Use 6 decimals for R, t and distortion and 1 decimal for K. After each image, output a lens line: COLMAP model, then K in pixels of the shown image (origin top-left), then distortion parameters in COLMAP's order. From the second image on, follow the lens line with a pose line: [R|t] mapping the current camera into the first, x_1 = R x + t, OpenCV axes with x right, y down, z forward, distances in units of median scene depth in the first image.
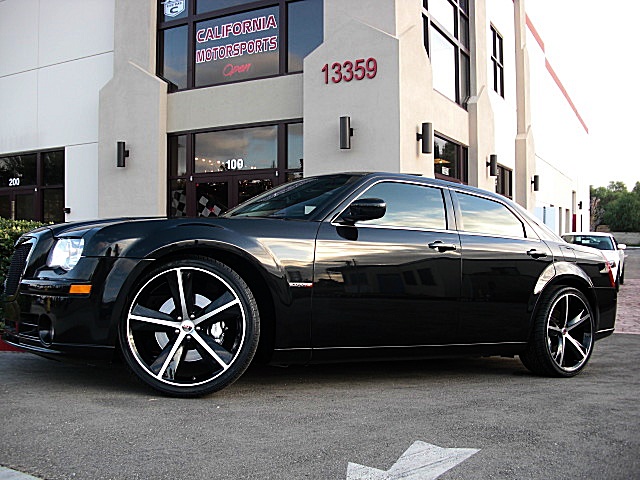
lens RADIAL K [[647.0, 0, 320.0], [0, 647.0, 240.0], [0, 0, 1]] dist [-0.133189, -0.002443]
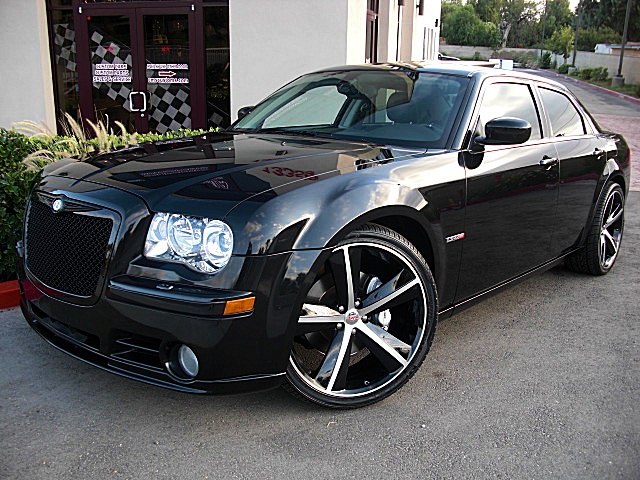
lens RADIAL K [[647.0, 0, 320.0], [0, 647.0, 240.0], [0, 0, 1]] dist [-0.133189, -0.002443]
pose [[0.962011, -0.064679, 0.265239, -0.437842], [-0.017018, 0.955436, 0.294707, -0.175223], [-0.272480, -0.288025, 0.918039, 0.339092]]
